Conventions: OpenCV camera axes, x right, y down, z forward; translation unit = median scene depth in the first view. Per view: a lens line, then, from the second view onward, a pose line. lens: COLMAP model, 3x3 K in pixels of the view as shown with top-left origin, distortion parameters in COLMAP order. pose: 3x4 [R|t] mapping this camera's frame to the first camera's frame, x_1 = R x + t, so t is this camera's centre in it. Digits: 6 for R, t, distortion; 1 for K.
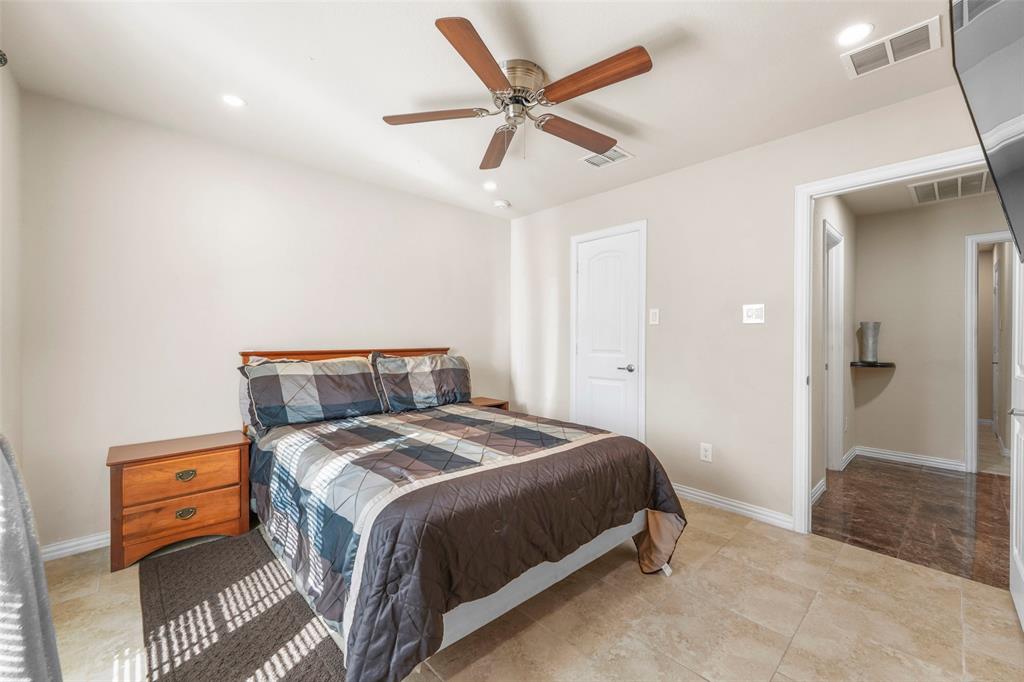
lens RADIAL K [[408.0, 0, 507.2], [0, 408.0, 342.9], [0, 0, 1]] dist [0.009546, -0.003039]
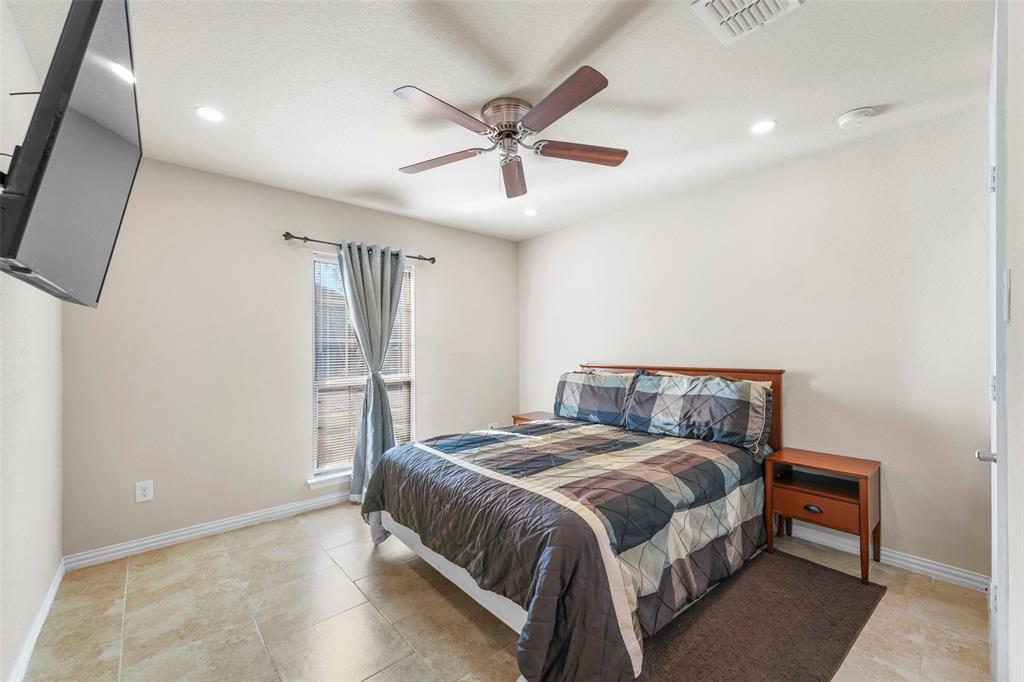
lens RADIAL K [[408.0, 0, 507.9], [0, 408.0, 344.5], [0, 0, 1]] dist [0.009546, -0.003039]
pose [[-0.049321, -0.016056, -0.998654, 0.700954], [-0.006727, 0.999853, -0.015743, -0.021232], [0.998760, 0.005942, -0.049422, 0.690706]]
